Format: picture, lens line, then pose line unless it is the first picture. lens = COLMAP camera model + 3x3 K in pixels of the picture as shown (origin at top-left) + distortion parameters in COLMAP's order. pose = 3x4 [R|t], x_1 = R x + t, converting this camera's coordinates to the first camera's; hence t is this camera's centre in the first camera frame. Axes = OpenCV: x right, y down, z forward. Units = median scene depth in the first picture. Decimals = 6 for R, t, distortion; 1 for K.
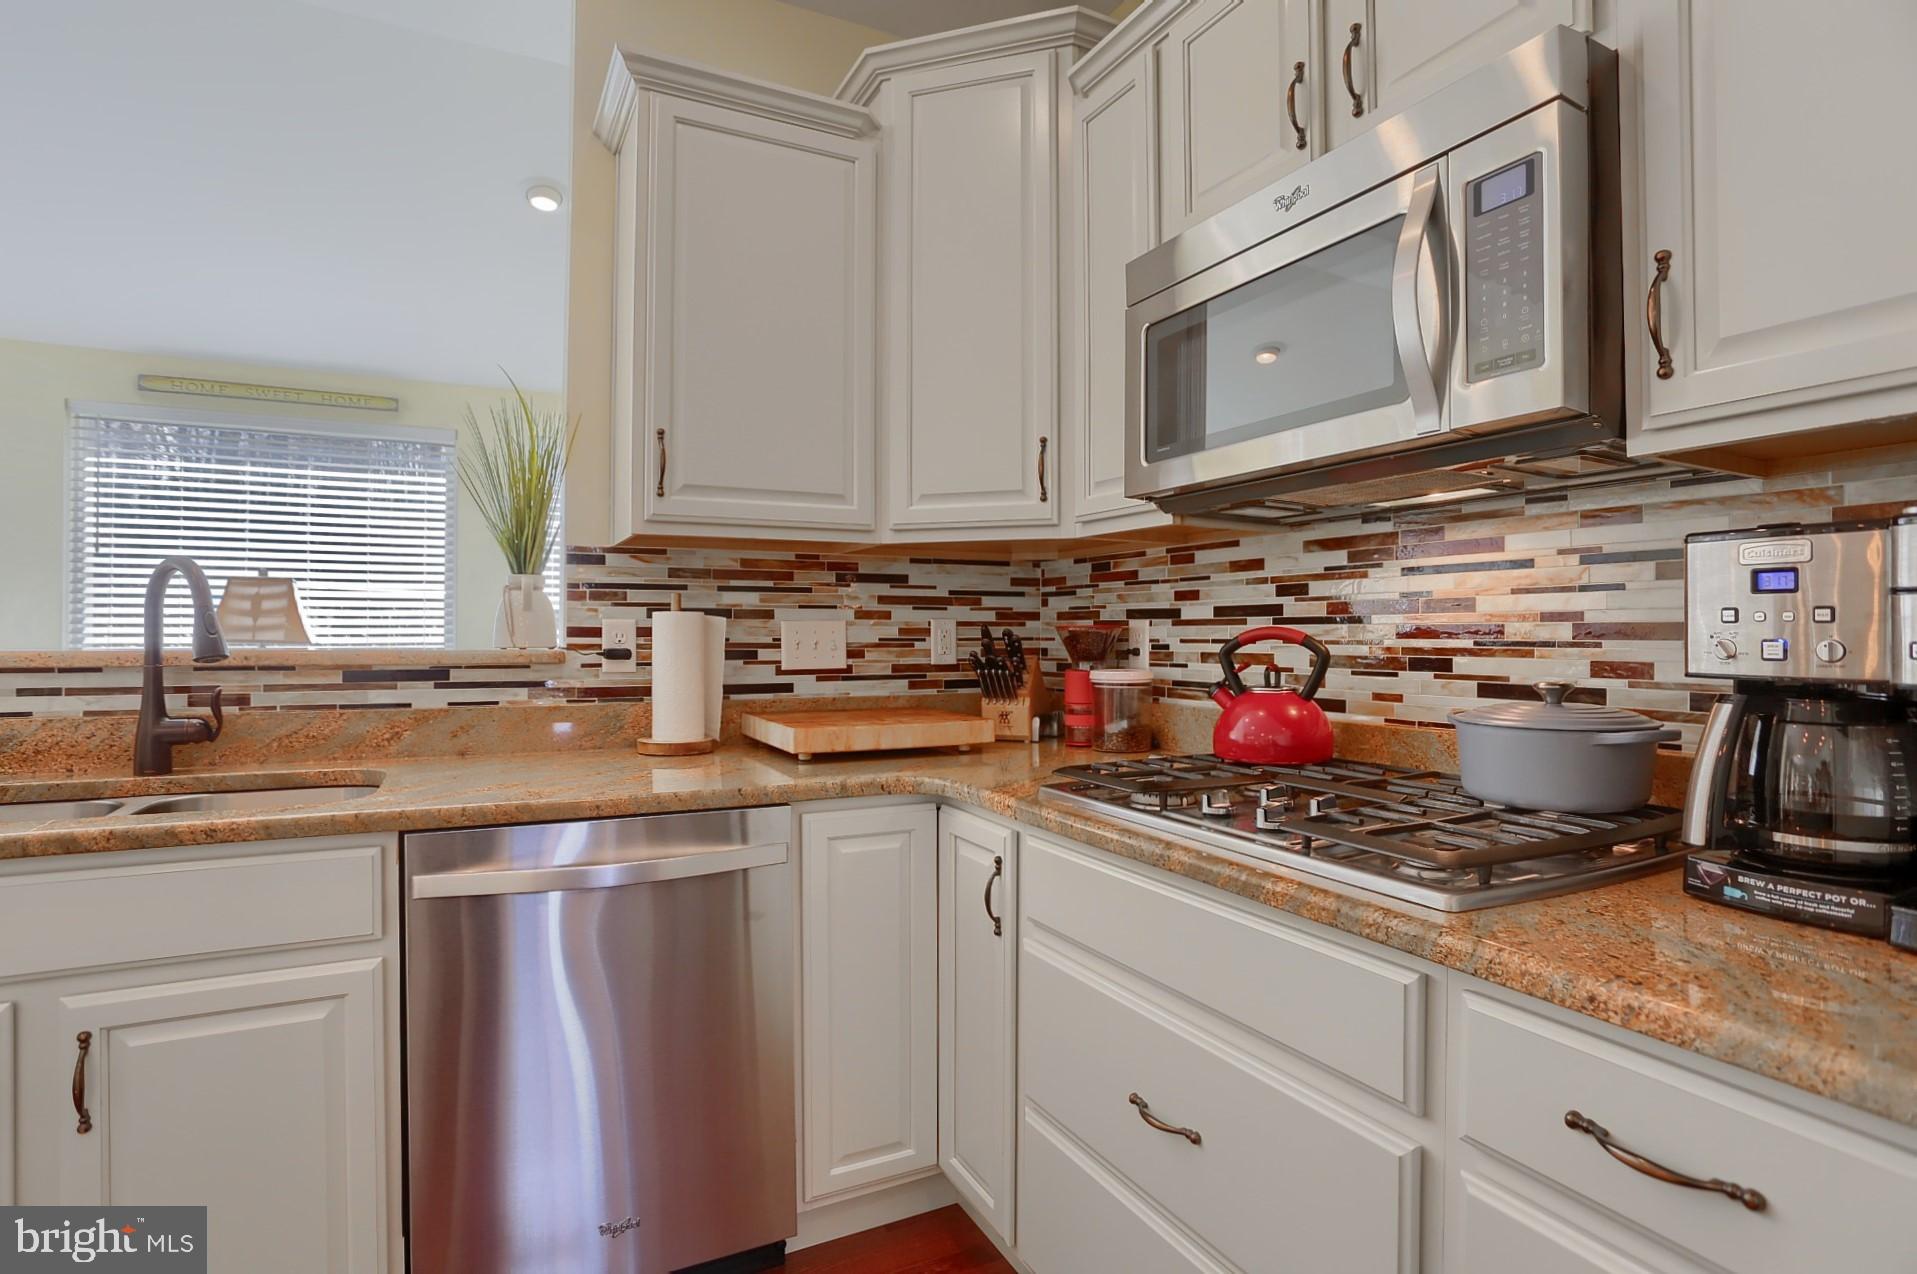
lens RADIAL K [[950.6, 0, 958.5], [0, 950.6, 637.0], [0, 0, 1]] dist [-0.067621, 0.032868]
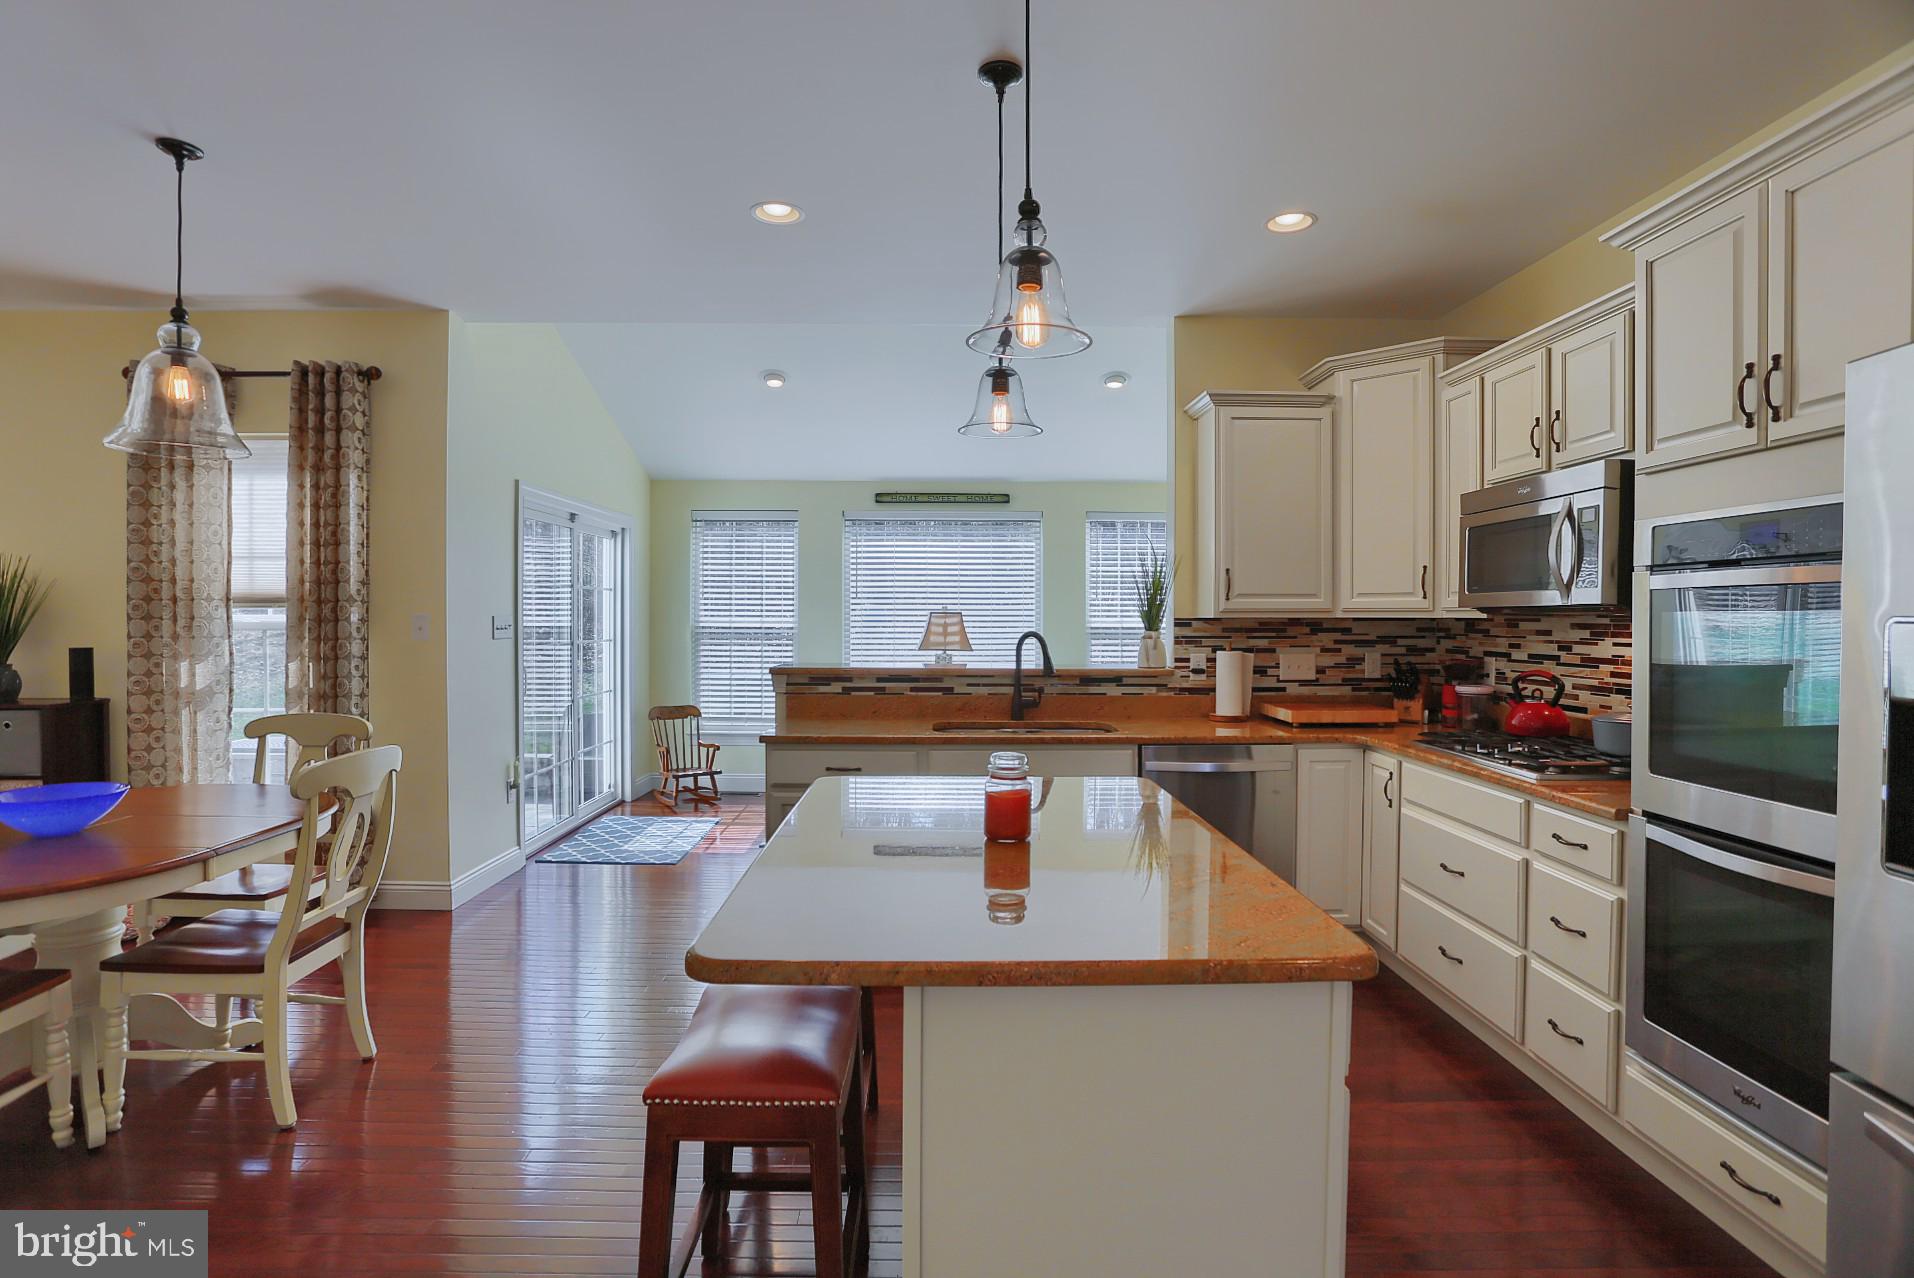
lens RADIAL K [[949.1, 0, 957.0], [0, 949.1, 639.0], [0, 0, 1]] dist [-0.067621, 0.032868]
pose [[0.896666, 0.009112, -0.442613, 0.073949], [-0.000543, 0.999810, 0.019483, -0.092205], [0.442707, -0.017229, 0.896501, -1.074216]]
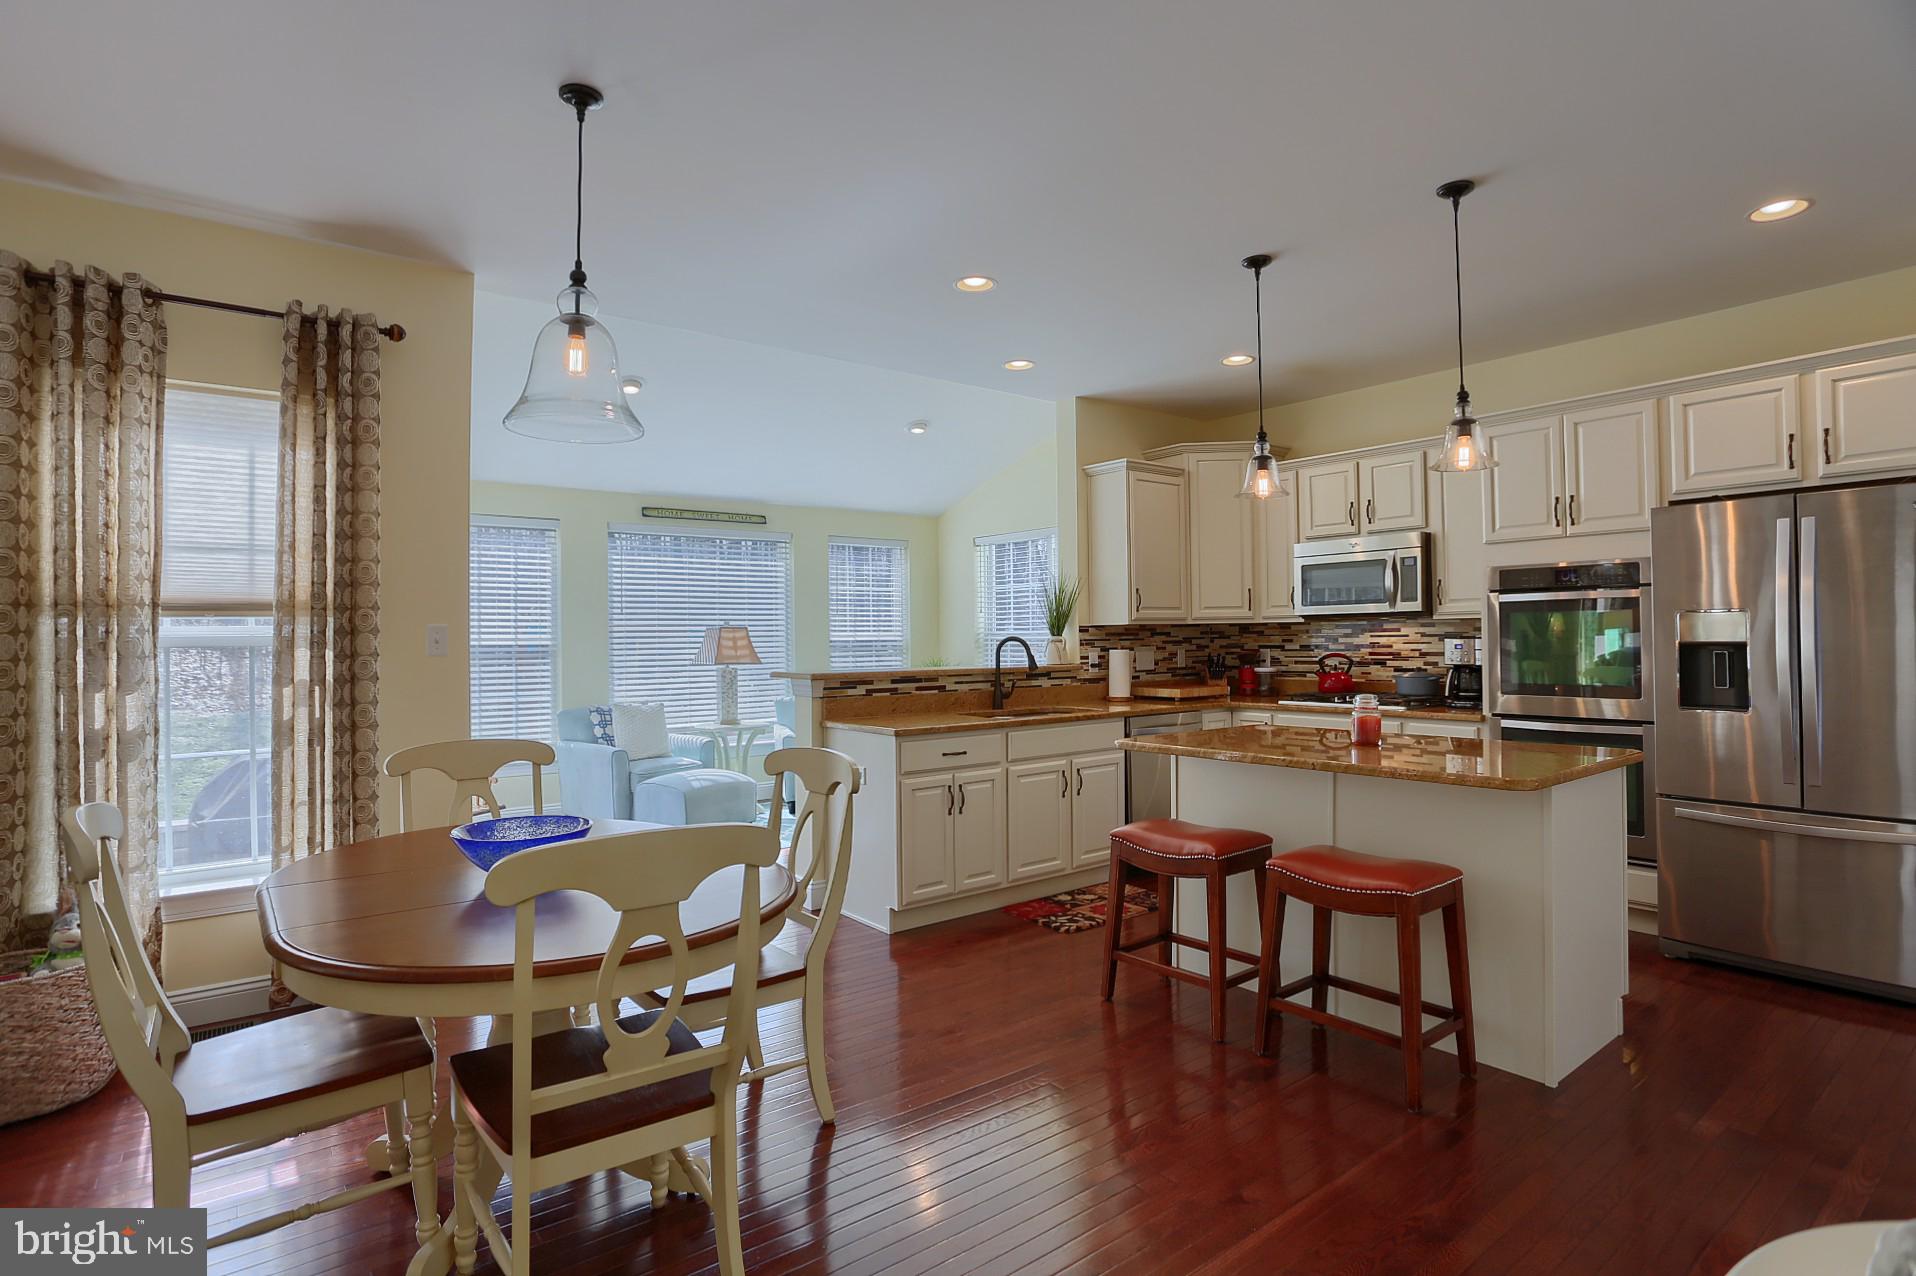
lens RADIAL K [[975.7, 0, 958.0], [0, 975.7, 638.0], [0, 0, 1]] dist [-0.031066, 0.000948]
pose [[0.981848, -0.015836, 0.189005, -1.298091], [0.016618, 0.999859, -0.002553, -0.061481], [-0.188937, 0.005648, 0.981973, -1.699878]]
